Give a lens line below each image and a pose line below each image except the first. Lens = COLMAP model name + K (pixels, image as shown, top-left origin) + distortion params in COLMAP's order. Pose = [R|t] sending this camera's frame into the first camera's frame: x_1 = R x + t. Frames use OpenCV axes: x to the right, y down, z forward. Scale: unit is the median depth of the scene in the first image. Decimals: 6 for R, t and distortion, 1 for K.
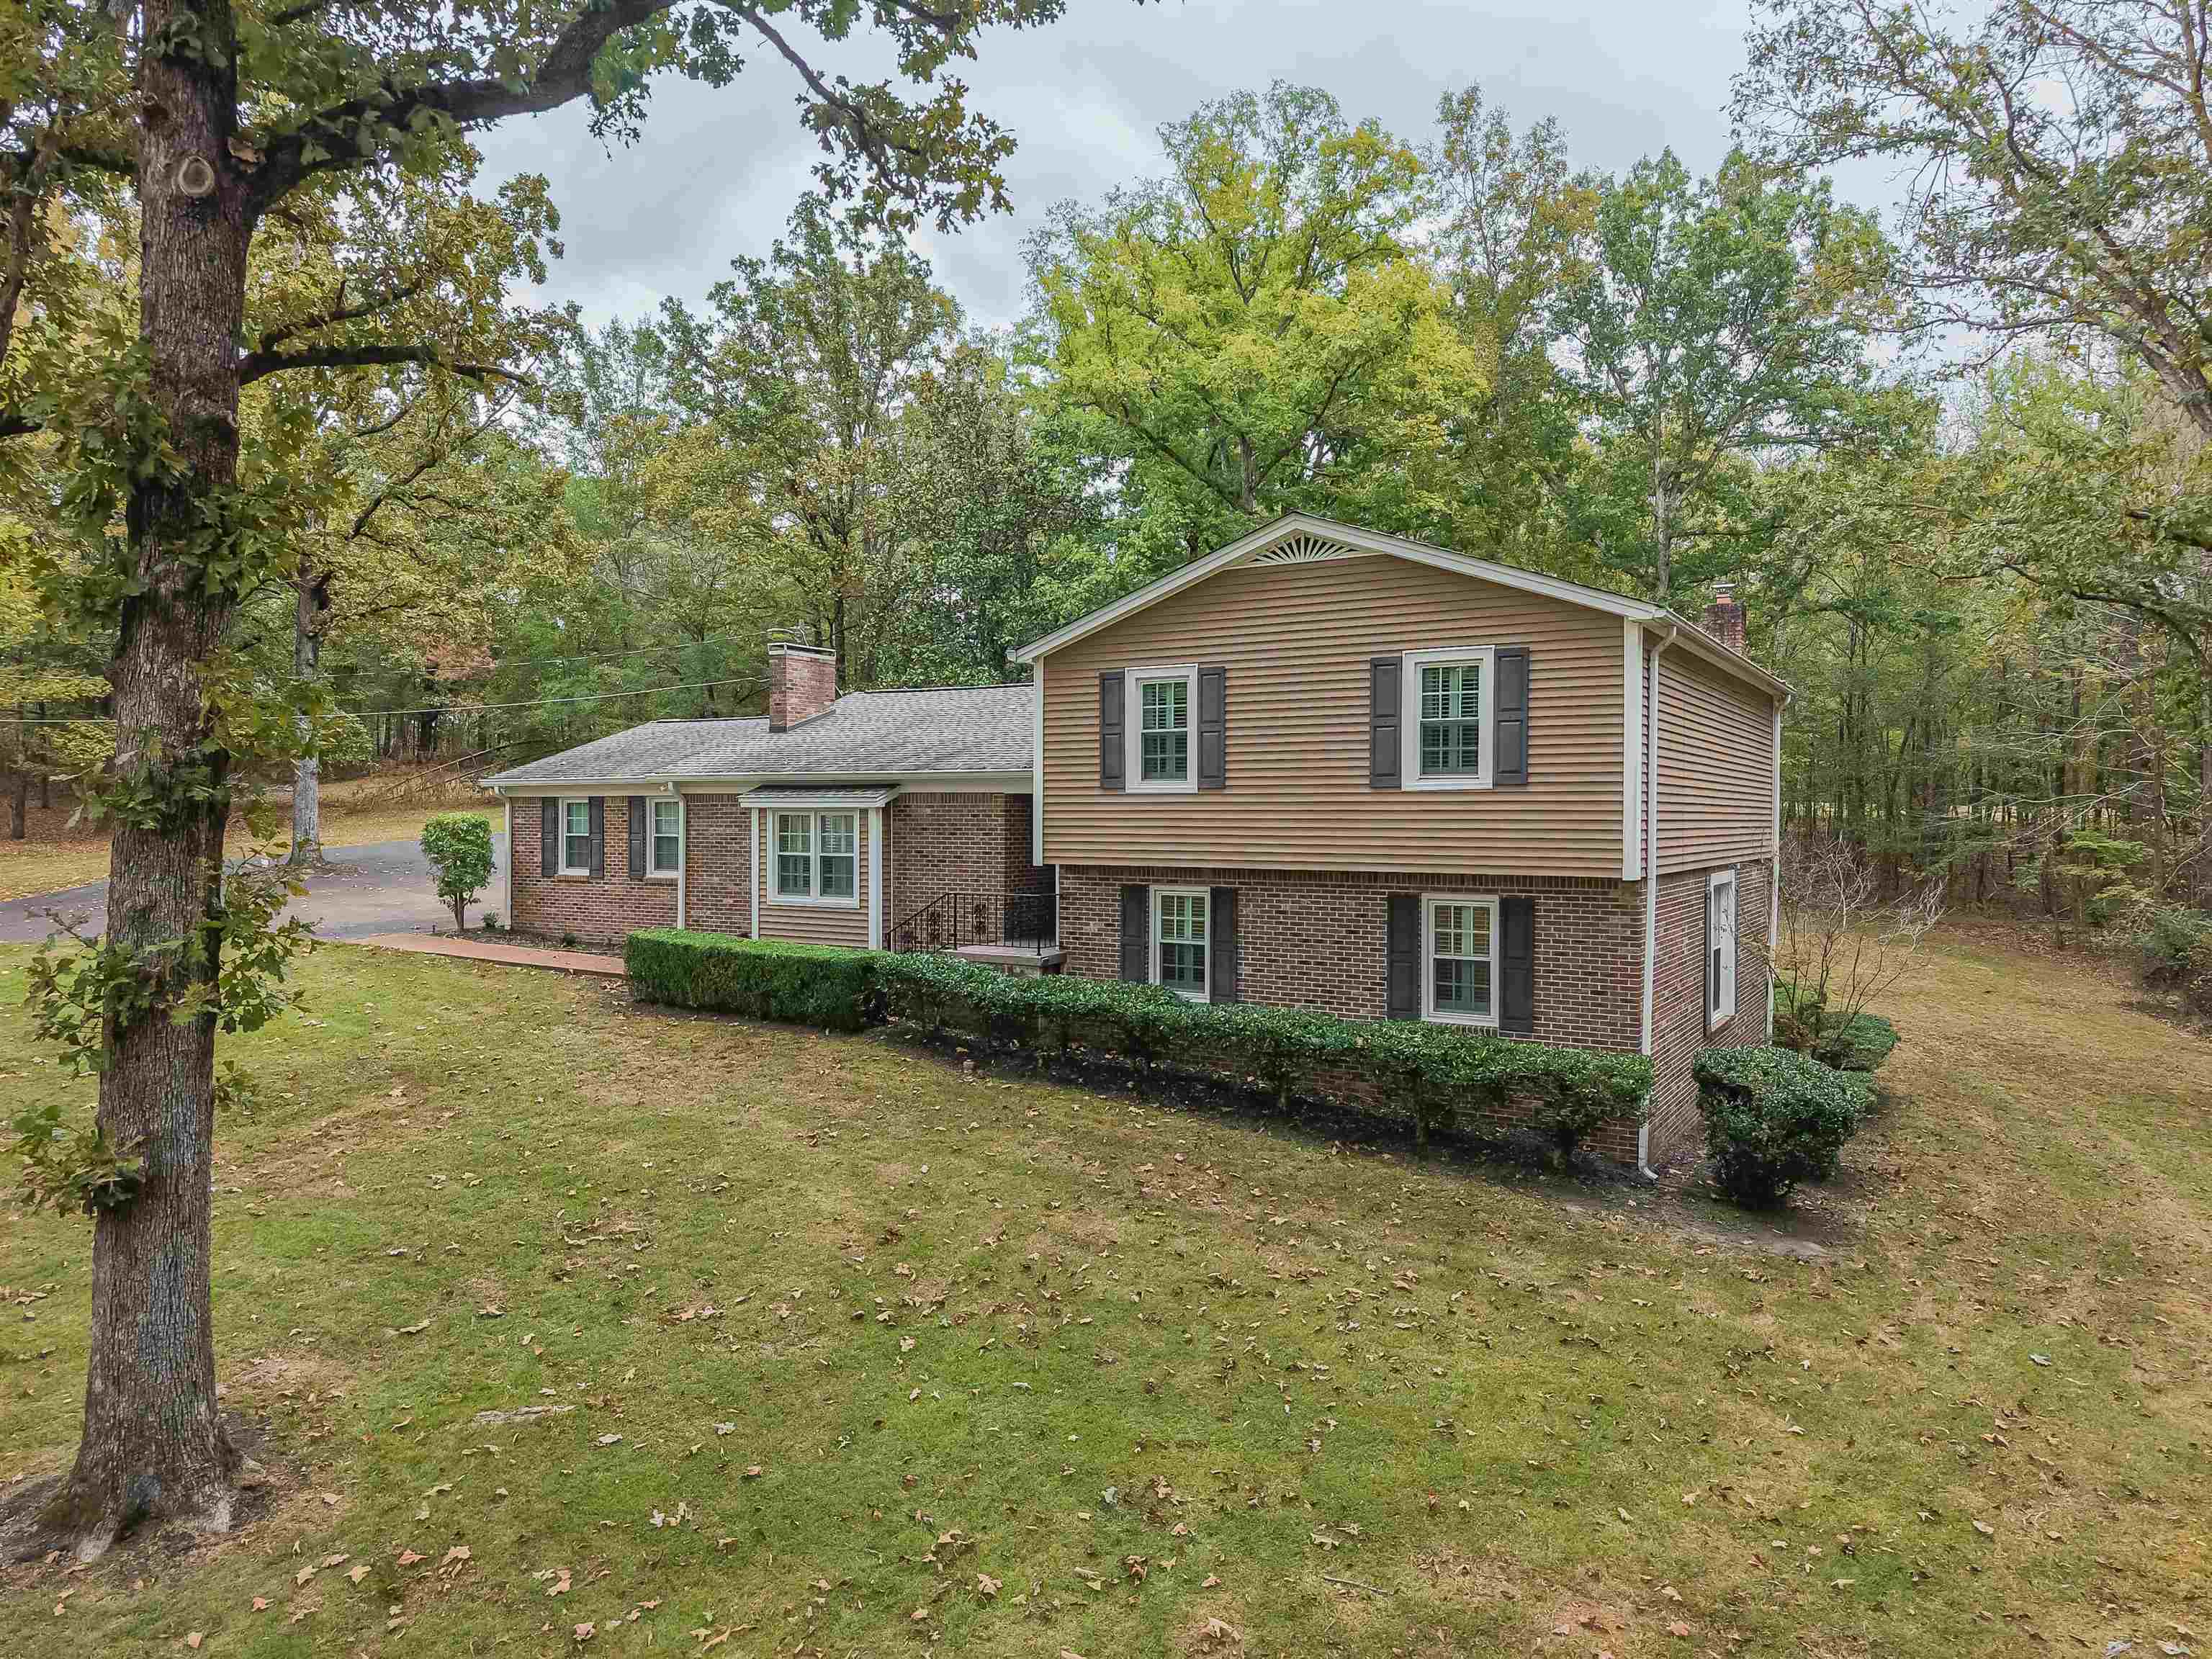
lens RADIAL K [[1485.5, 0, 1109.3], [0, 1485.5, 833.1], [0, 0, 1]] dist [0.030590, -0.037117]
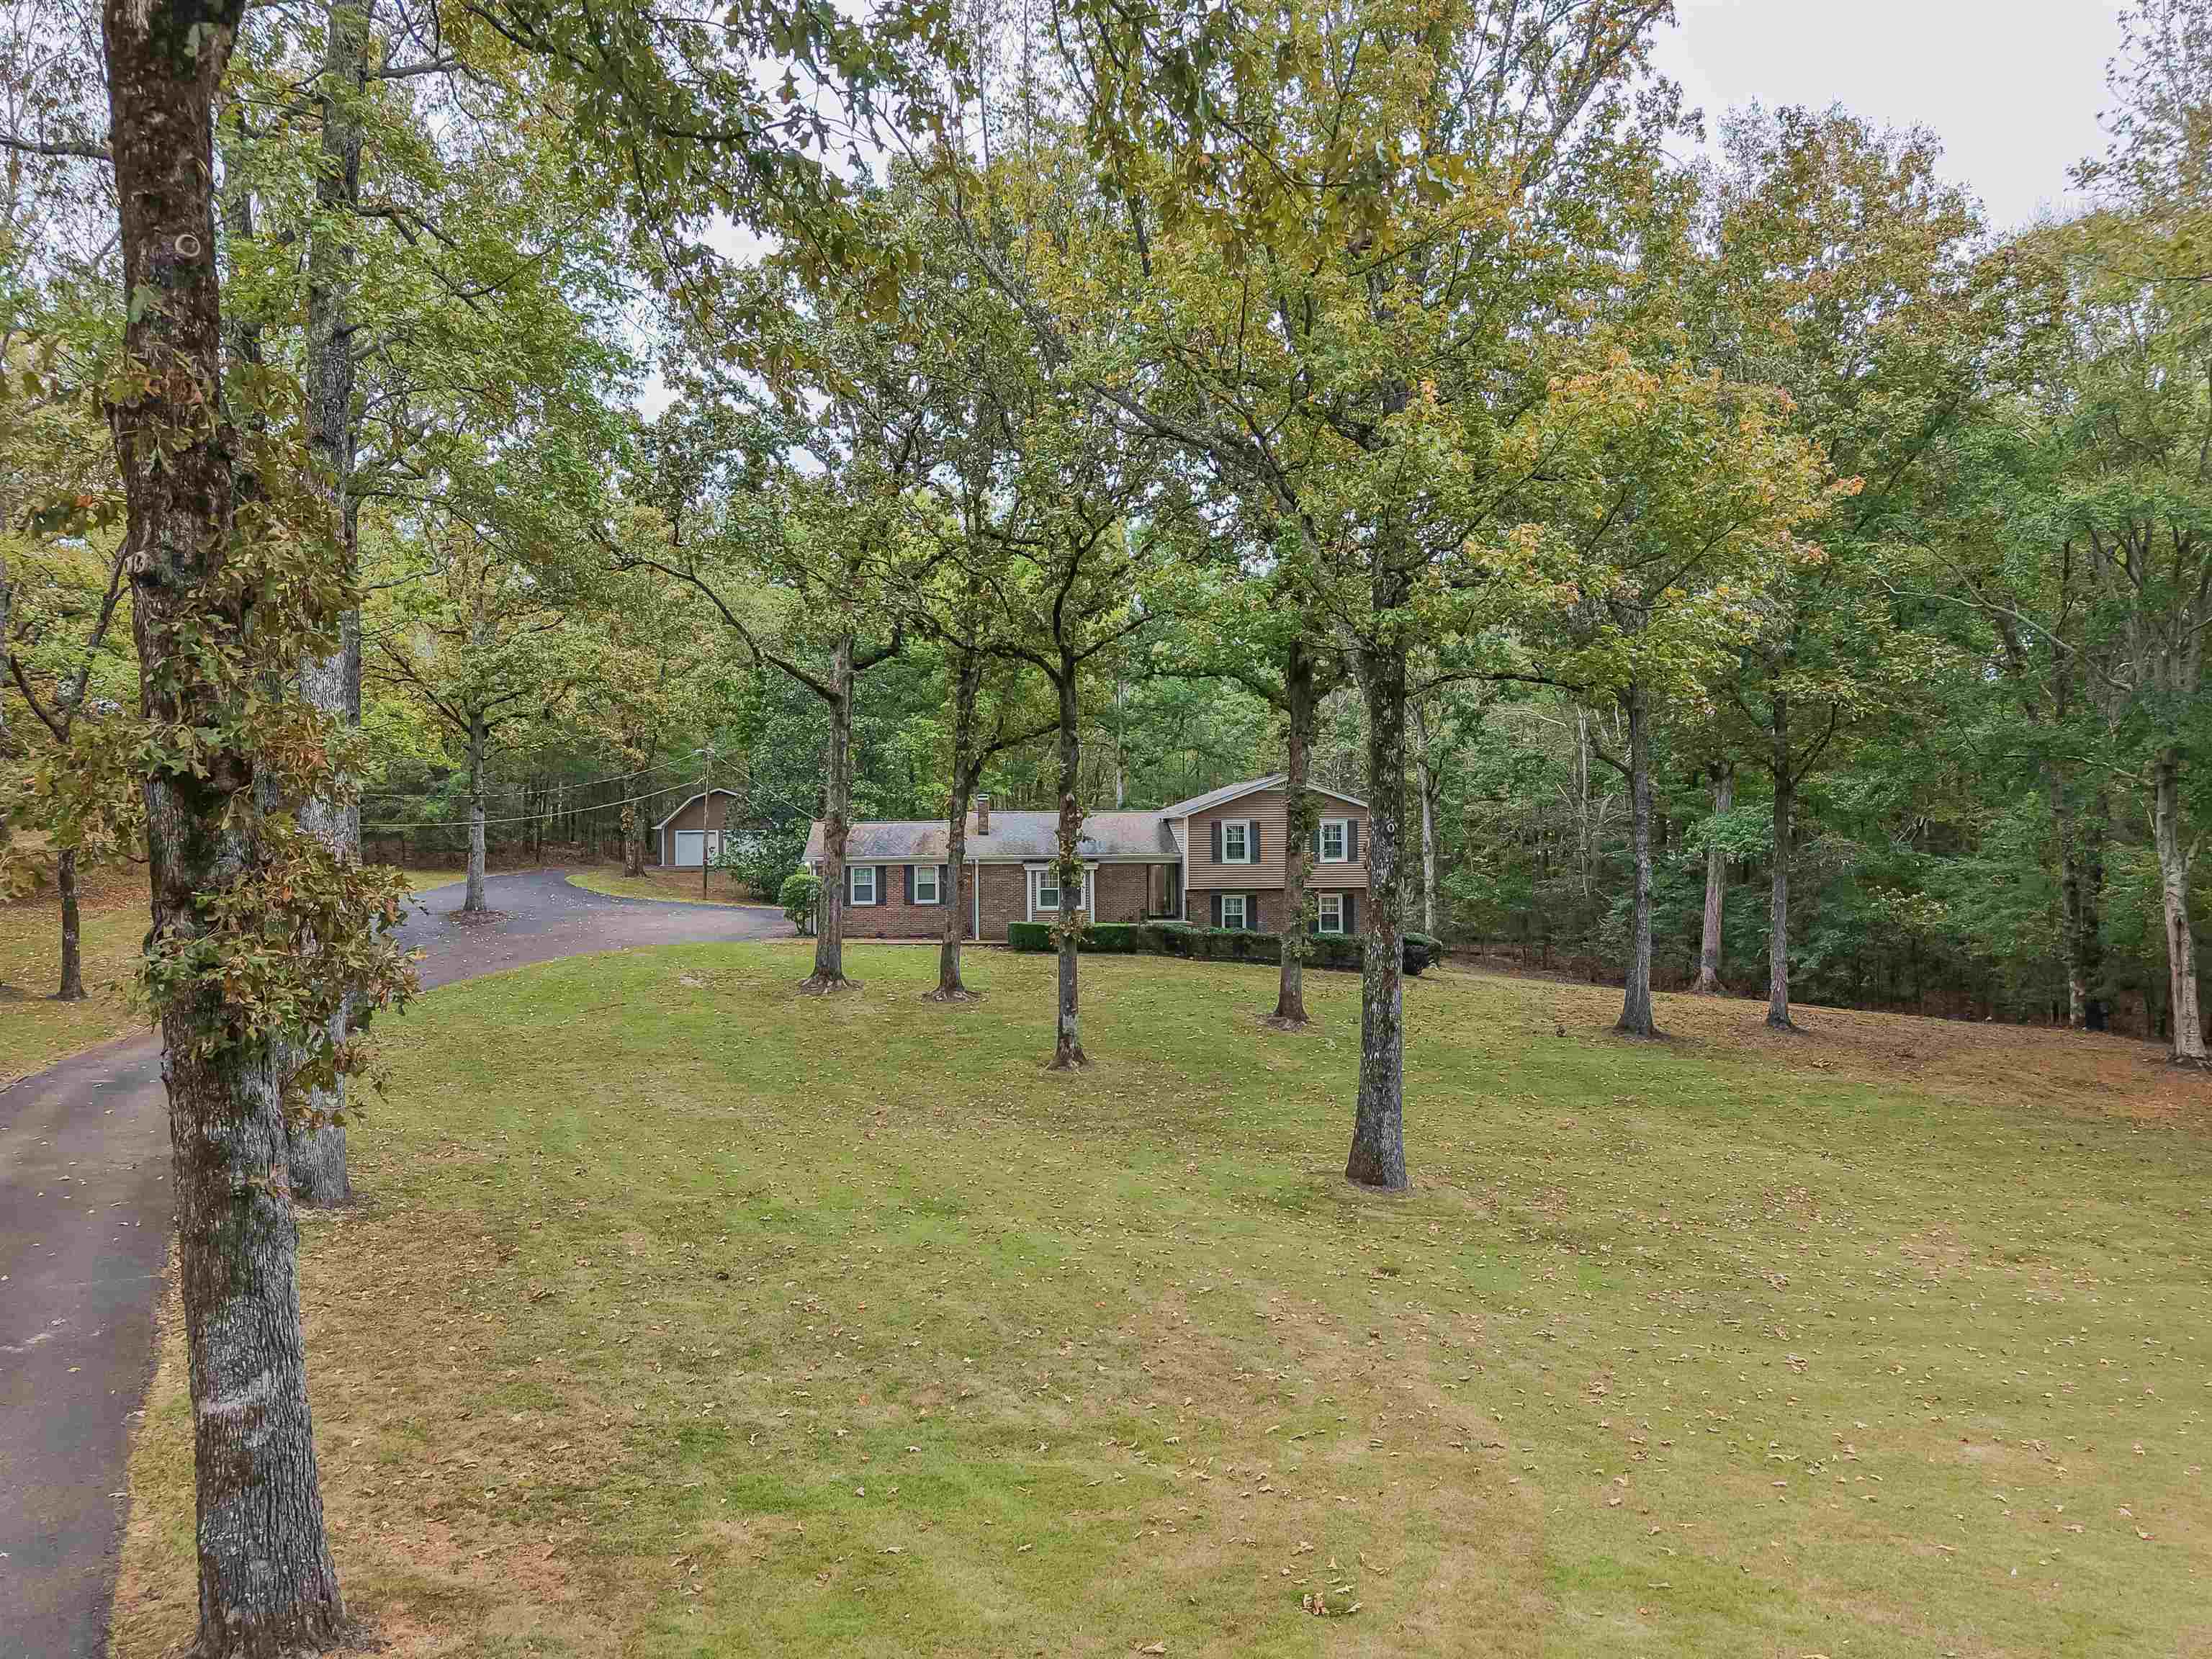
lens RADIAL K [[1523.0, 0, 1099.4], [0, 1523.0, 832.5], [0, 0, 1]] dist [0.083638, -0.197943]
pose [[0.814516, 0.002216, 0.580136, -1.851634], [0.017493, 0.999444, -0.028377, -0.007368], [-0.579877, 0.033261, 0.814025, -1.241702]]
